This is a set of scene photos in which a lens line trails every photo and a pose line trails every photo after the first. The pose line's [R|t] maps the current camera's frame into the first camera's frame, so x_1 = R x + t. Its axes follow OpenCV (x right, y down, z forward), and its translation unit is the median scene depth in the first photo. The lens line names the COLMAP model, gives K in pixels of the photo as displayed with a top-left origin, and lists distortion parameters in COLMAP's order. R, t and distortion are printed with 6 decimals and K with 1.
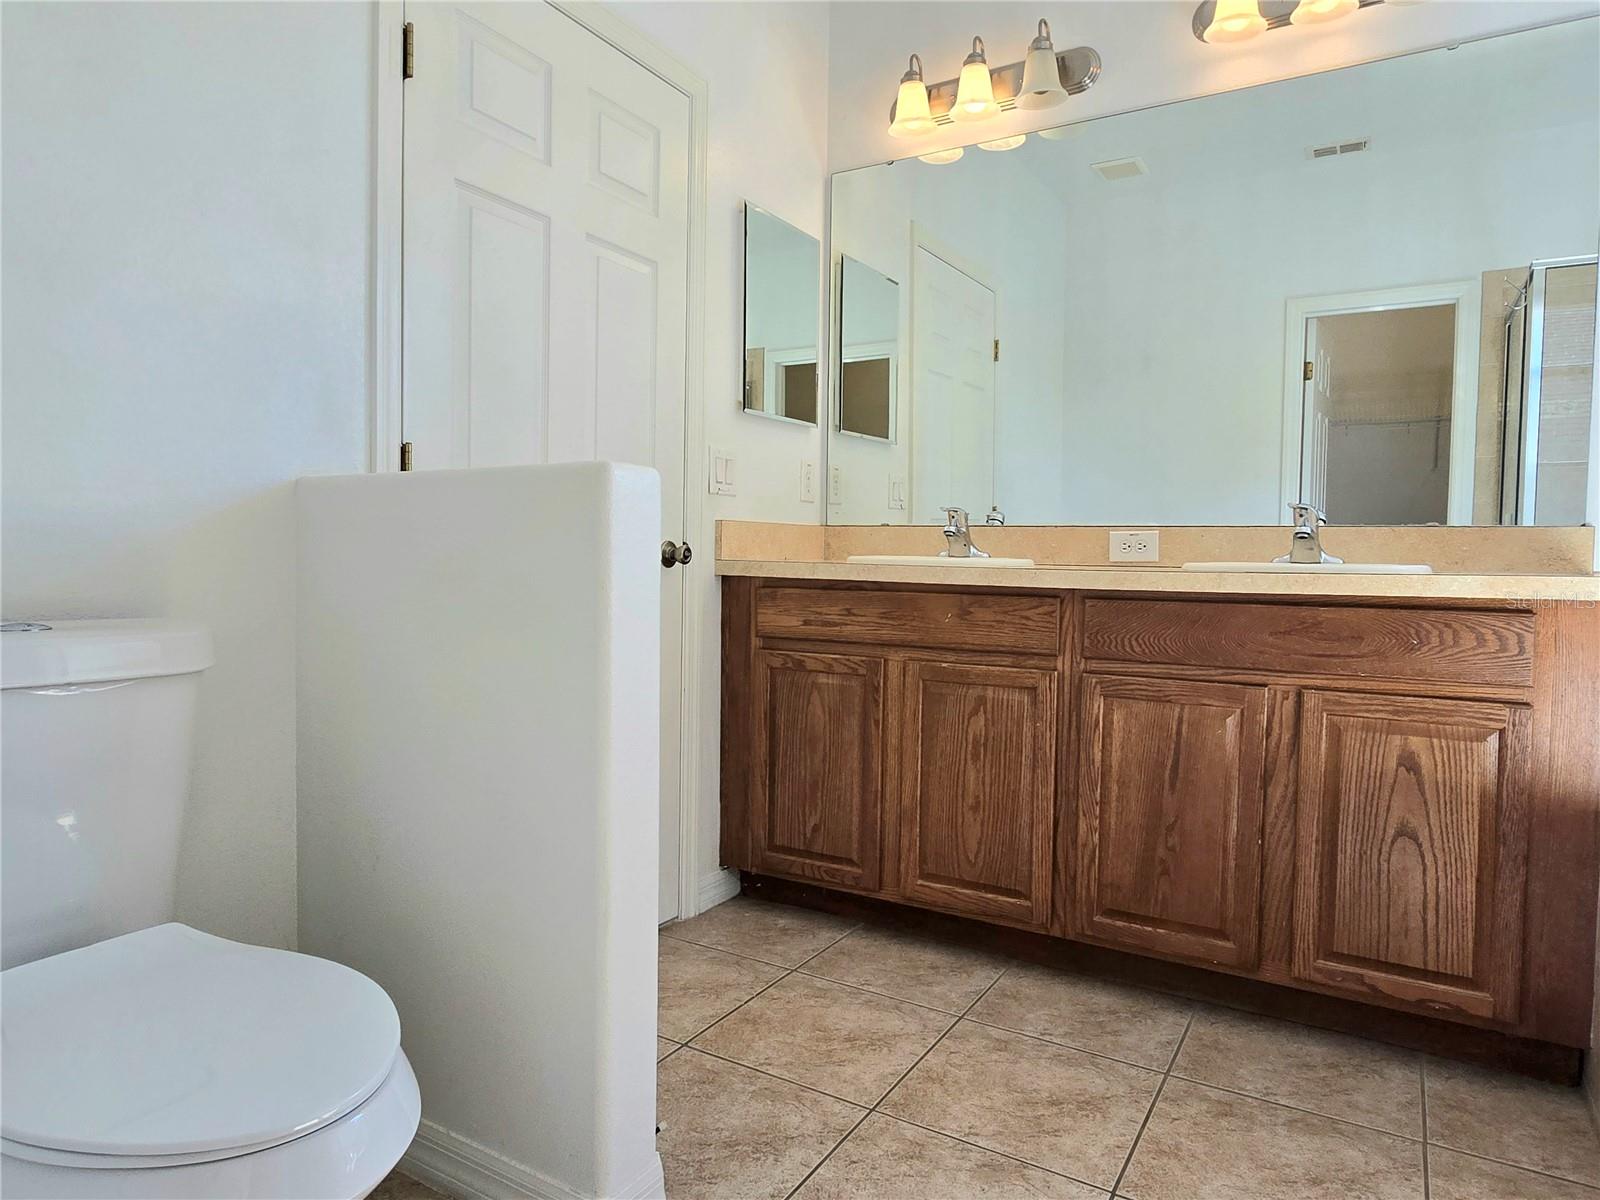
lens RADIAL K [[982.9, 0, 800.0], [0, 982.9, 600.0], [0, 0, 1]] dist [-0.009402, 0.001044]
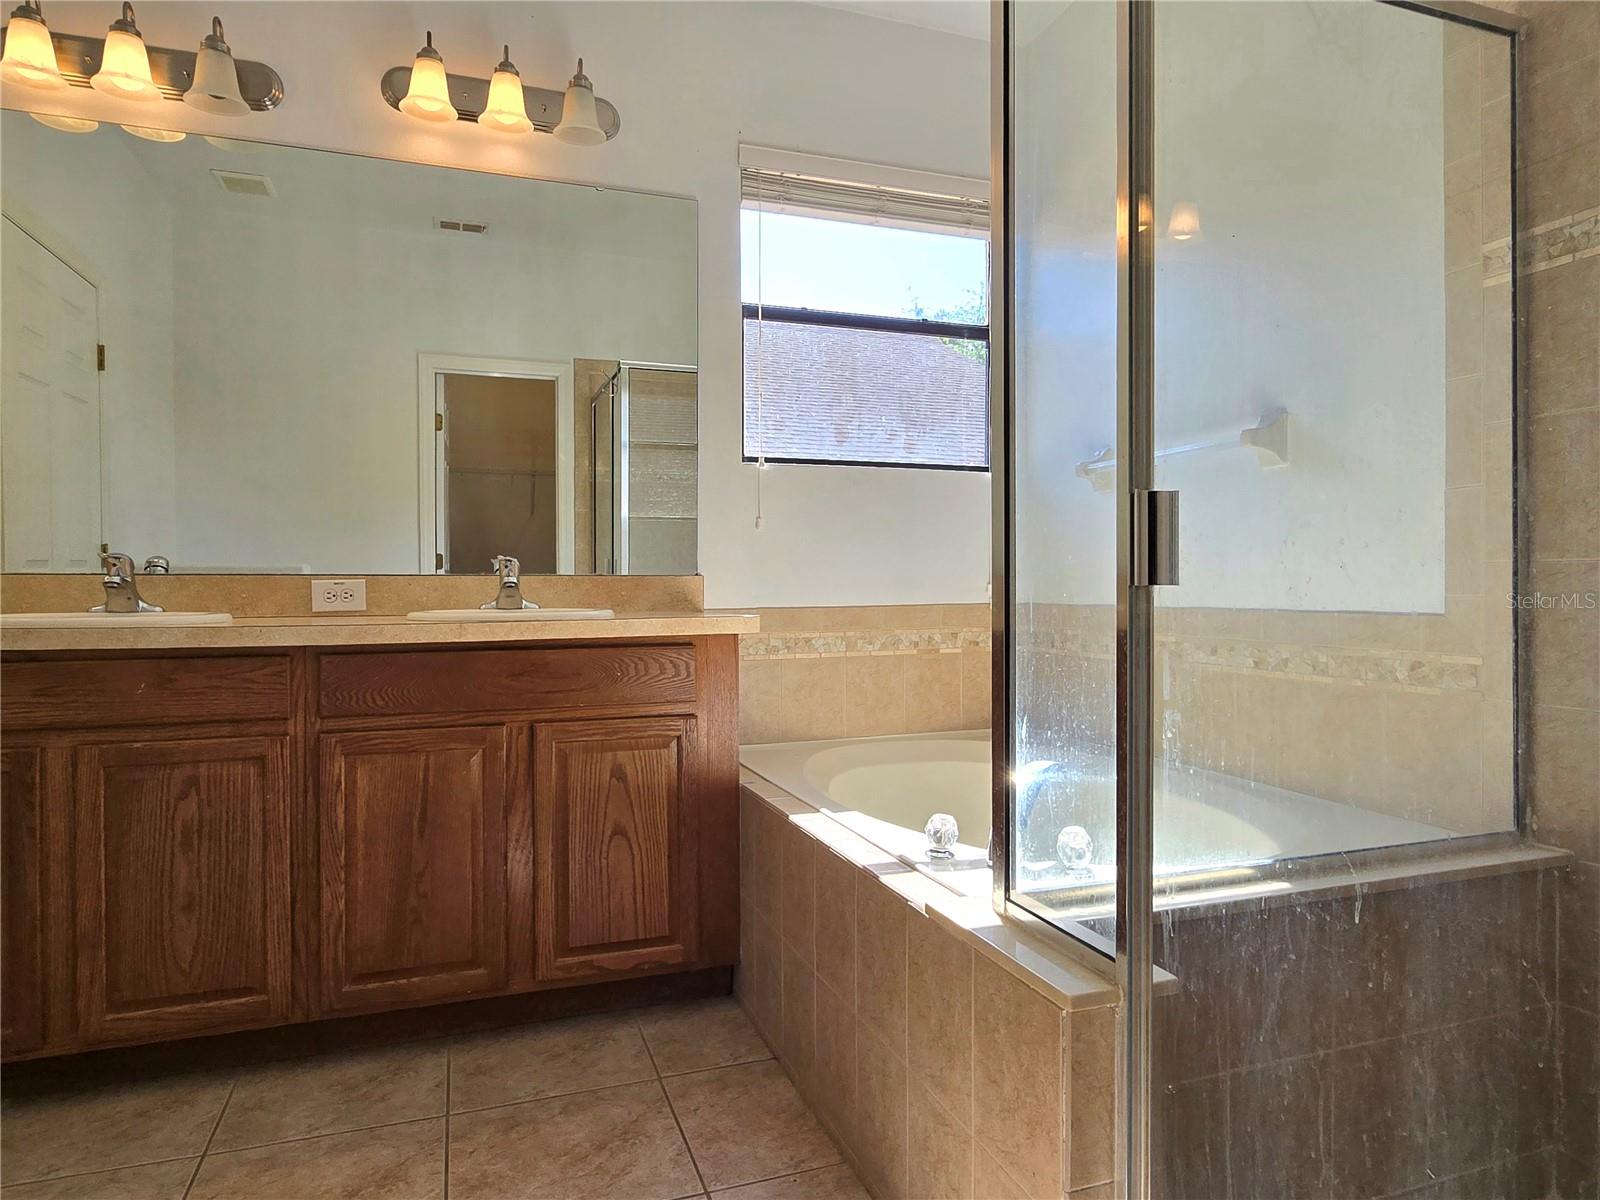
lens RADIAL K [[982.9, 0, 800.0], [0, 982.9, 600.0], [0, 0, 1]] dist [-0.009402, 0.001044]
pose [[0.631098, -0.027185, 0.775227, -0.147203], [0.049312, 0.998770, -0.005120, -0.026533], [-0.774134, 0.041459, 0.631662, 0.038282]]
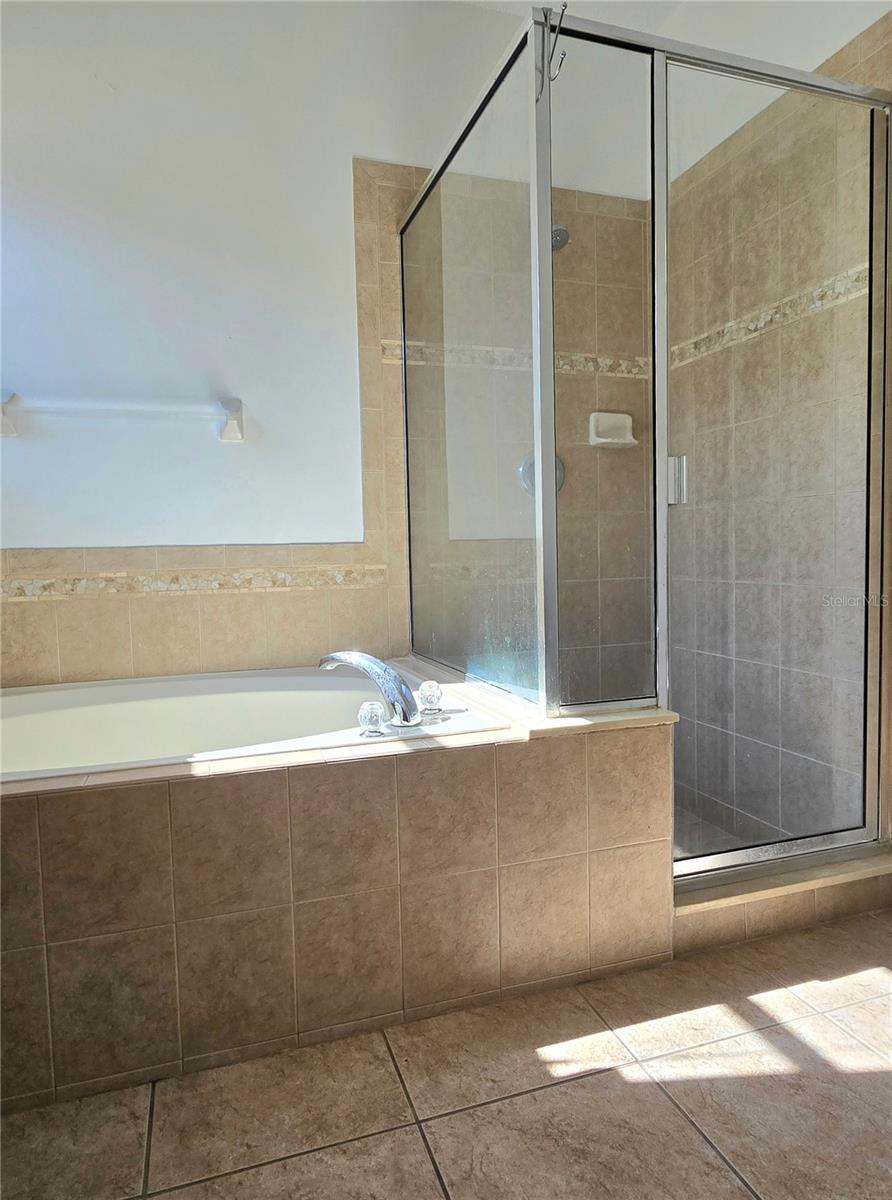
lens RADIAL K [[747.1, 0, 446.0], [0, 747.1, 600.0], [0, 0, 1]] dist [0.002237, -0.000143]
pose [[-0.761774, -0.037770, 0.646740, 0.019801], [0.044148, 0.992952, 0.109989, -0.023567], [-0.646336, 0.112339, -0.754738, 0.940274]]
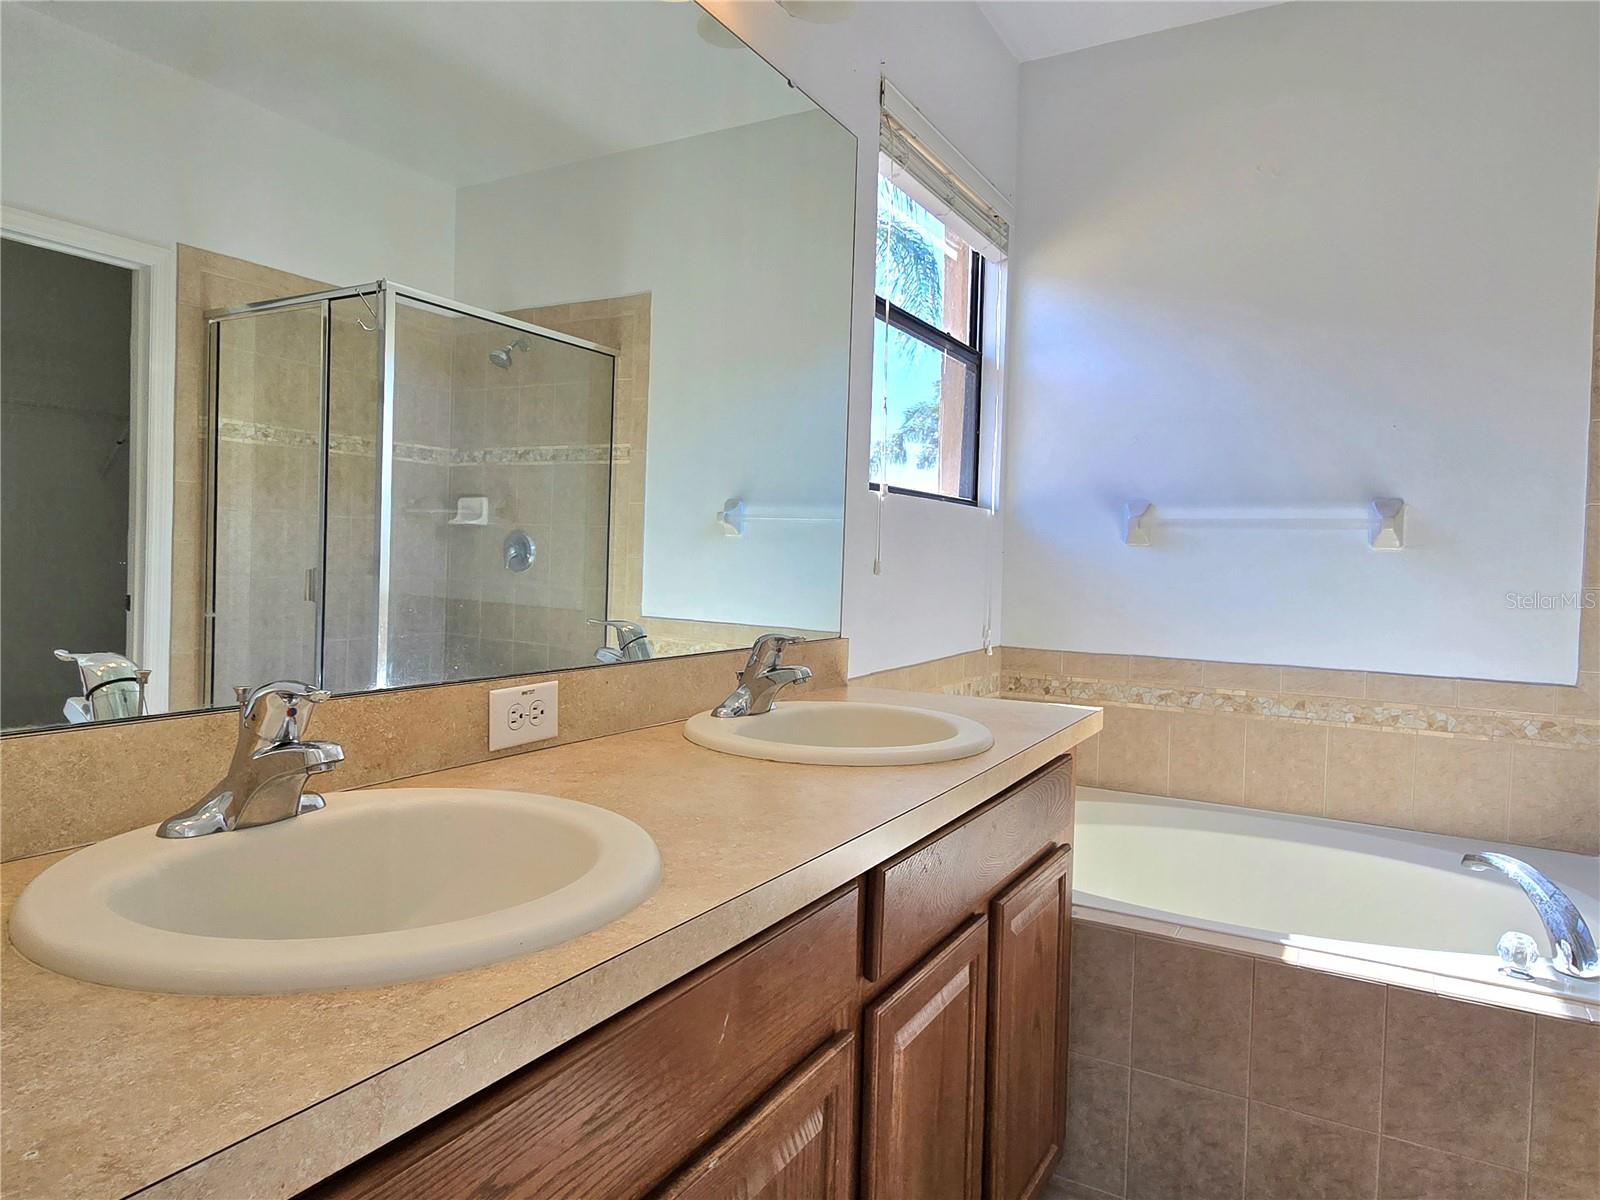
lens RADIAL K [[999.3, 0, 805.3], [0, 999.3, 584.1], [0, 0, 1]] dist [-0.004906, -0.000231]
pose [[-0.023758, -0.039147, 0.998951, -0.219938], [0.021638, 0.998979, 0.039663, -0.167150], [-0.999484, 0.022557, -0.022887, 1.025688]]
